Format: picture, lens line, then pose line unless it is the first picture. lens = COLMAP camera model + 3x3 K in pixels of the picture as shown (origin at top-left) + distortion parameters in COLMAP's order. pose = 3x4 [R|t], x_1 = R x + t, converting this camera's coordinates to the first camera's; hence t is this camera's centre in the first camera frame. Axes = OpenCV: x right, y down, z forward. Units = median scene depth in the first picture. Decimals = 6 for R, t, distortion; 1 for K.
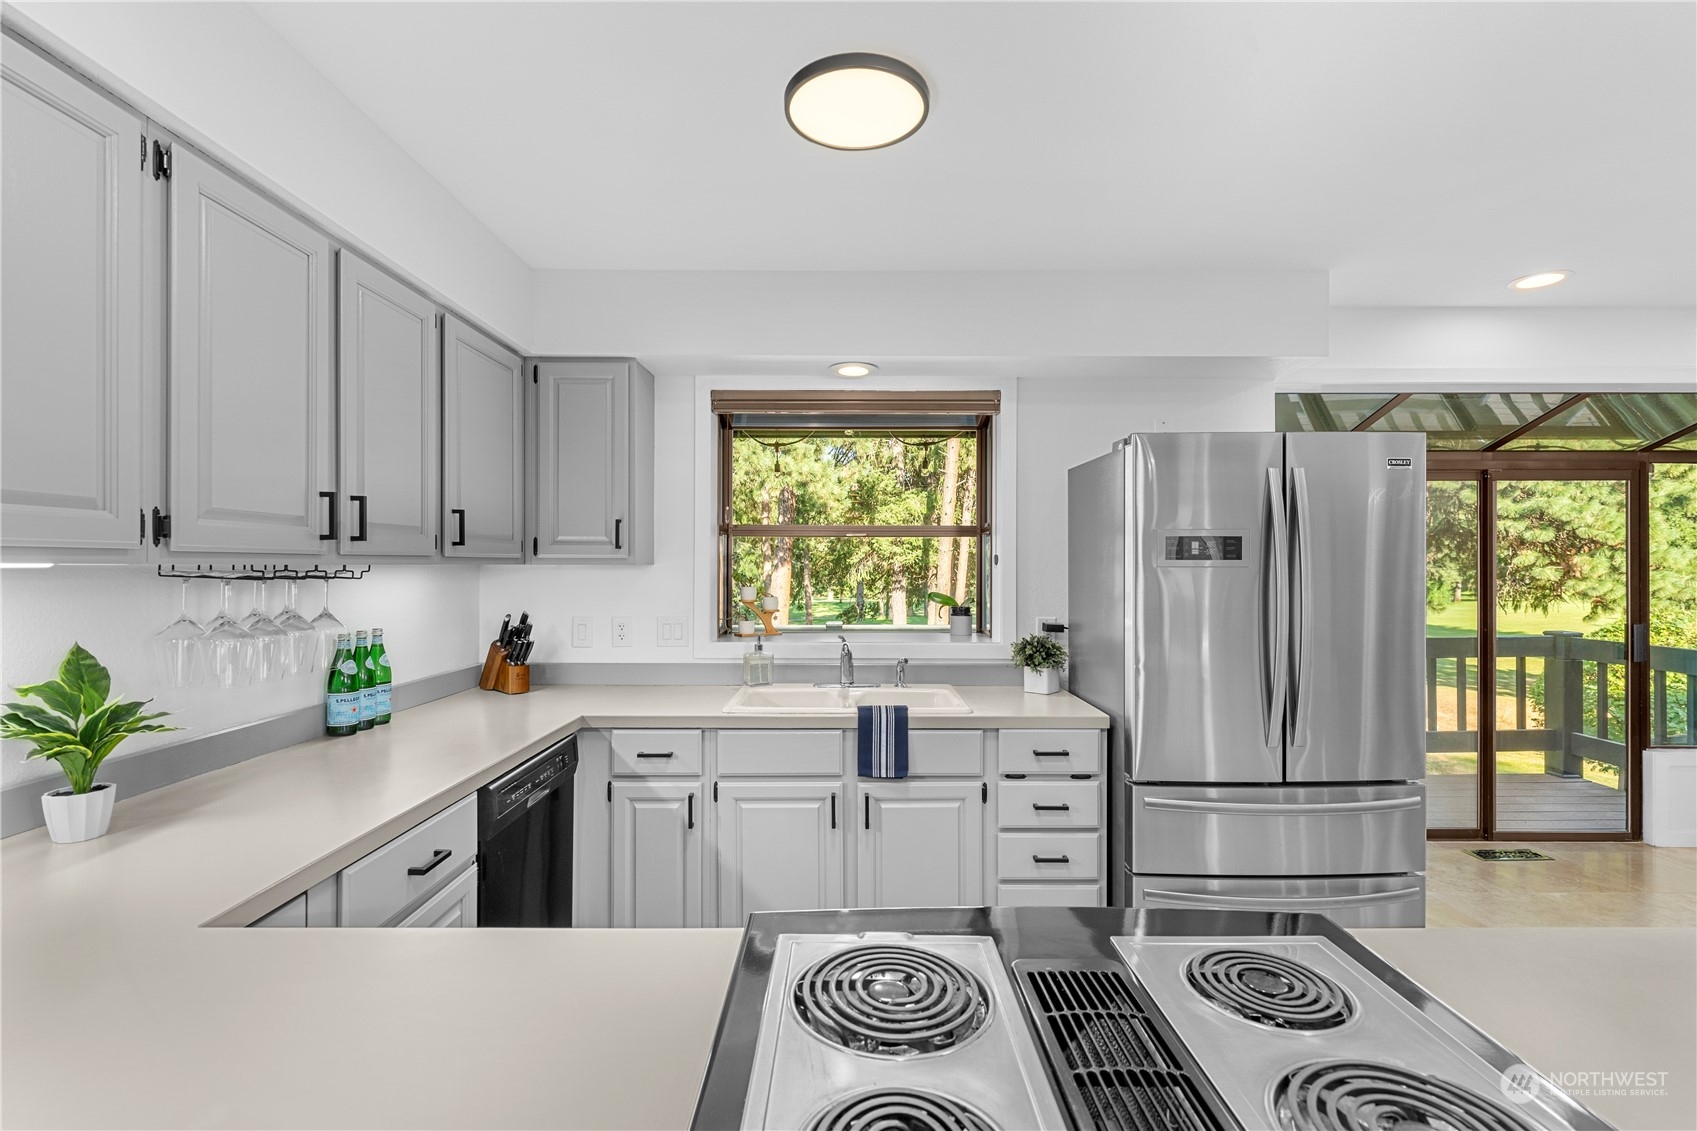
lens RADIAL K [[778.2, 0, 848.5], [0, 778.2, 565.5], [0, 0, 1]] dist [0.001273, 0.000113]
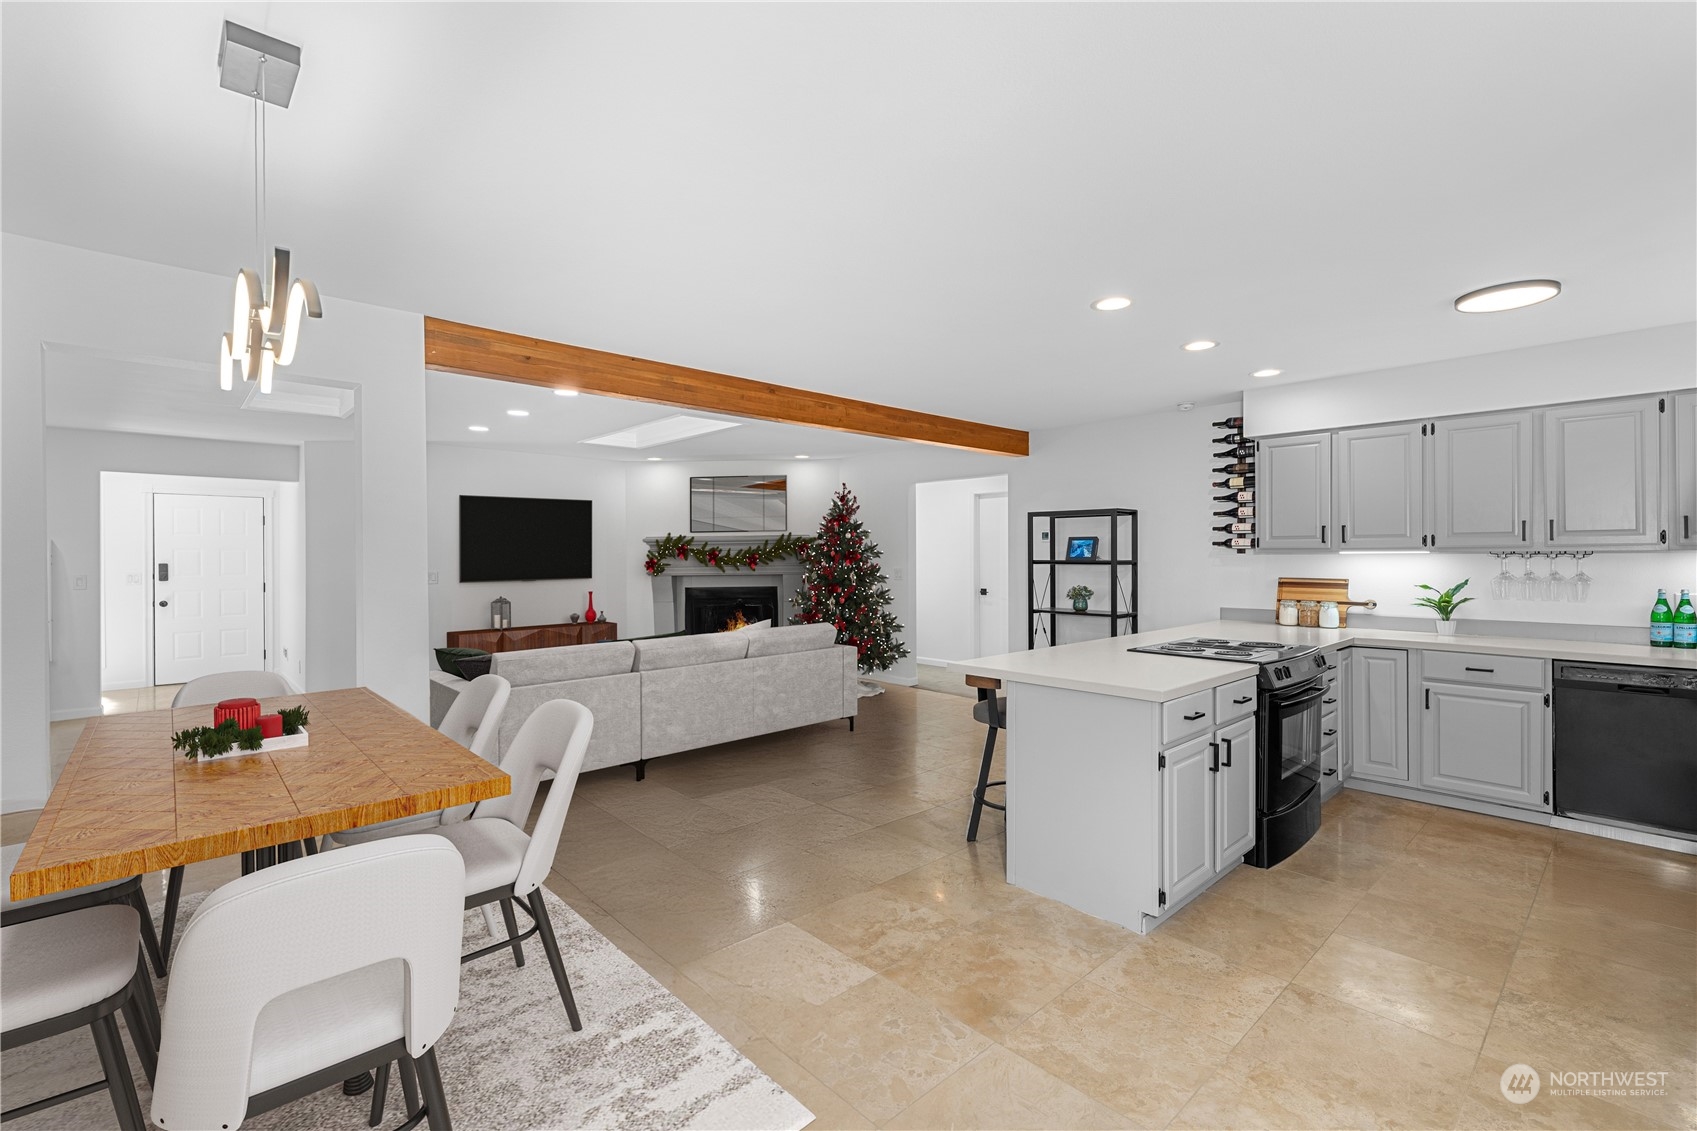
lens RADIAL K [[753.8, 0, 848.5], [0, 753.8, 565.5], [0, 0, 1]] dist [0.000287, 0.000180]
pose [[-0.732539, 0.007289, -0.680686, 1.640033], [-0.001133, 0.999928, 0.011928, 0.013760], [0.680724, 0.009509, -0.732478, 0.894281]]
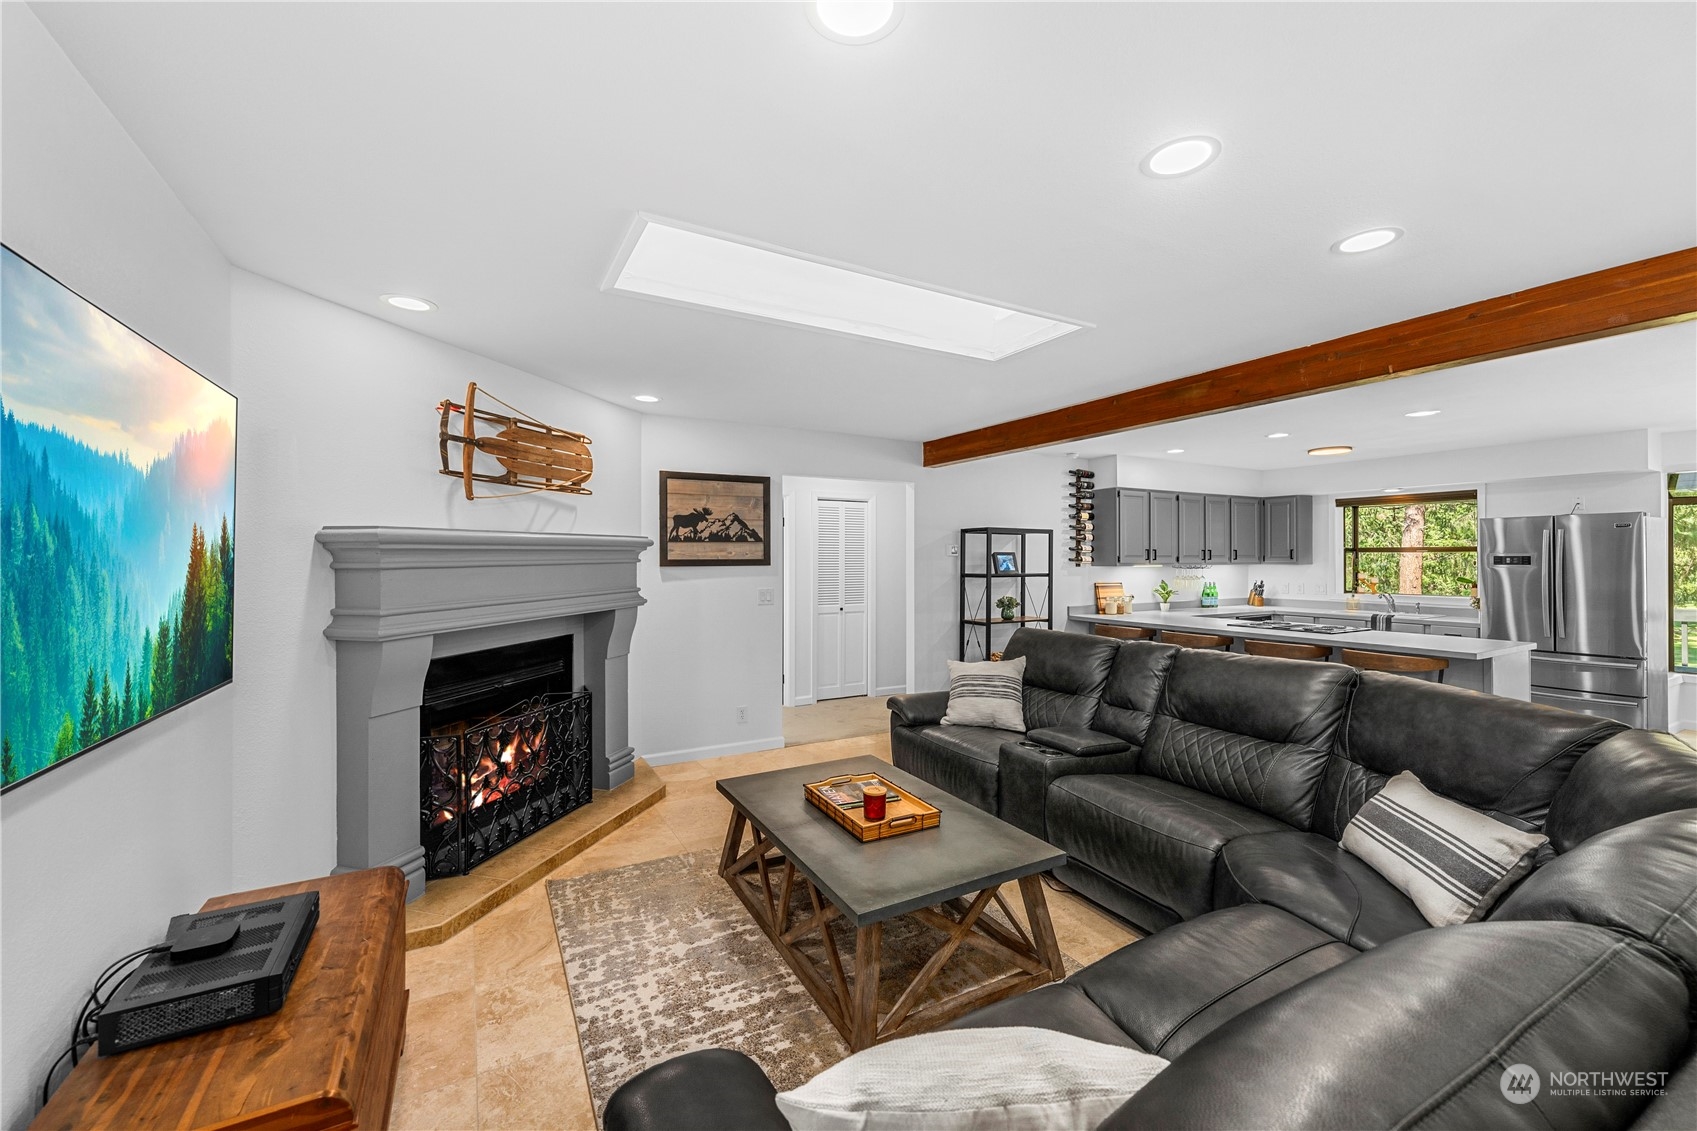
lens RADIAL K [[665.1, 0, 851.6], [0, 665.1, 556.0], [0, 0, 1]] dist [-0.001795, -0.000220]
pose [[0.494011, -0.004598, -0.869443, 1.244882], [0.000013, 0.999986, -0.005281, -0.023209], [0.869455, 0.002597, 0.494004, -1.987628]]
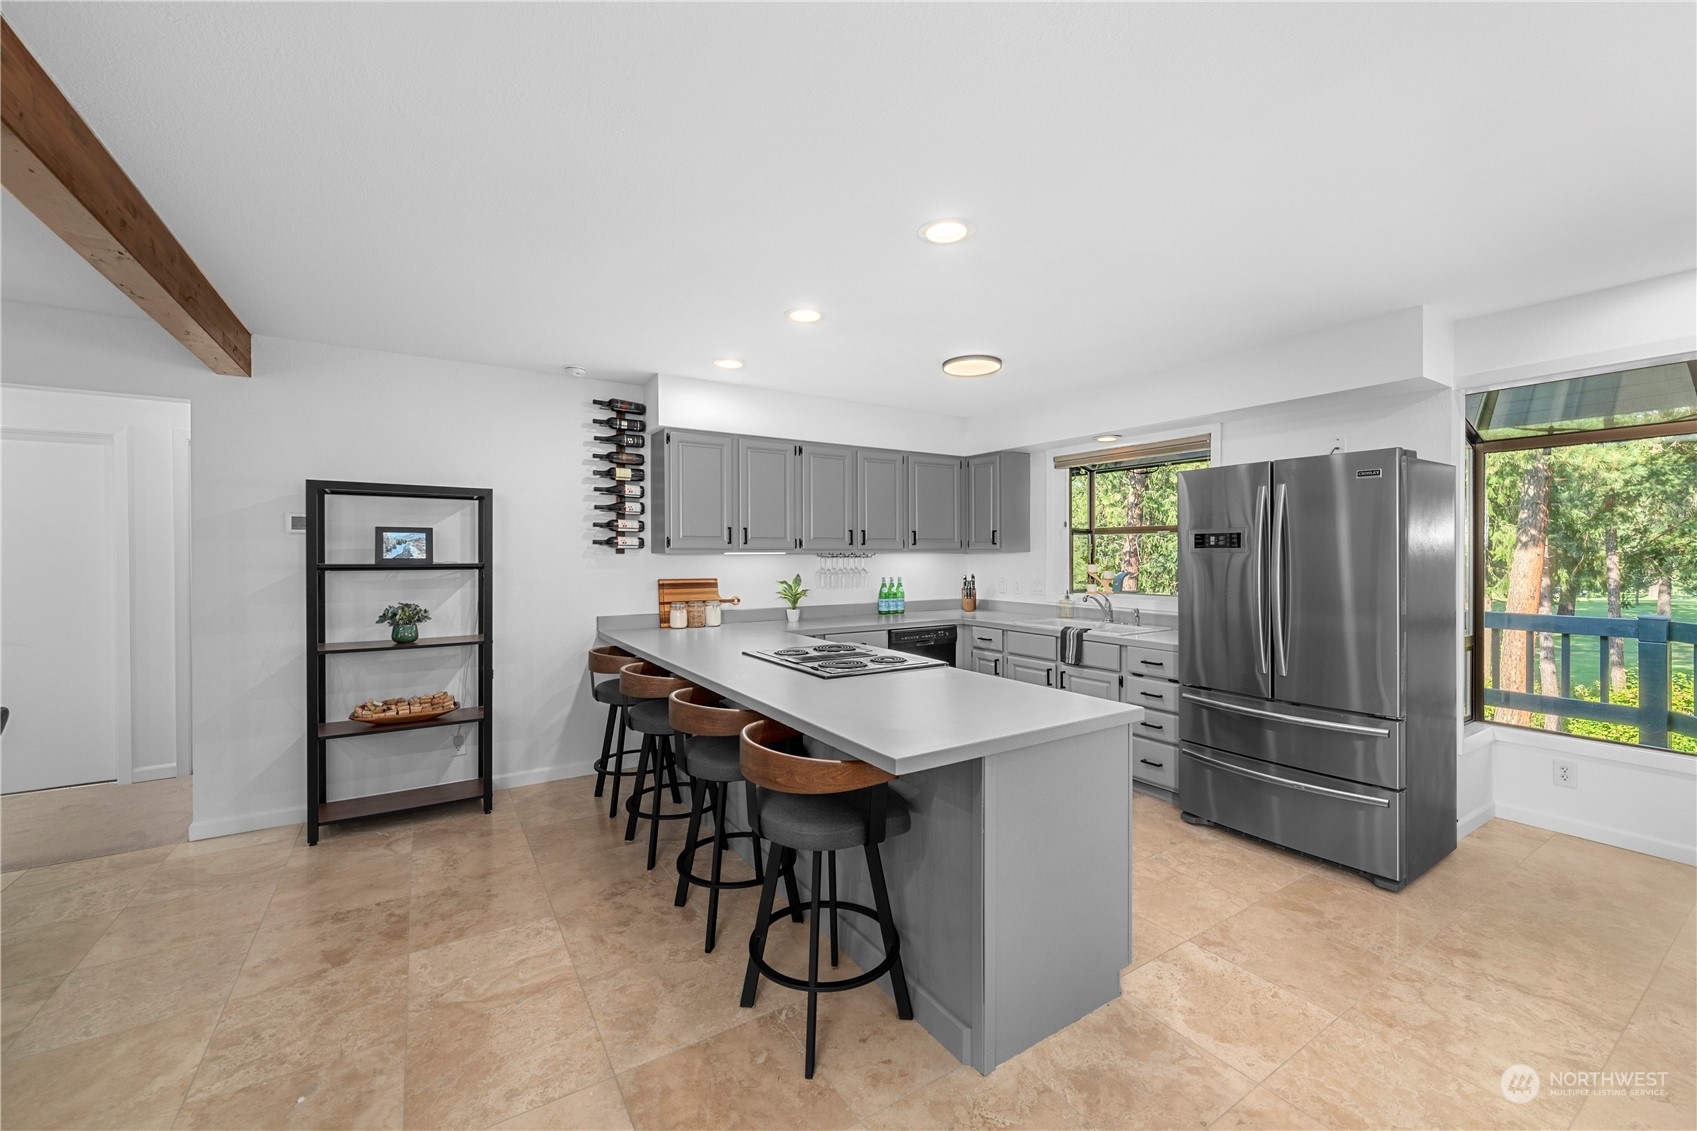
lens RADIAL K [[666.8, 0, 851.9], [0, 666.8, 555.5], [0, 0, 1]] dist [0.001282, 0.000152]
pose [[0.549736, 0.001000, -0.835338, 1.109309], [-0.000230, 0.999999, 0.001045, 0.006238], [0.835339, -0.000382, 0.549736, -0.339350]]
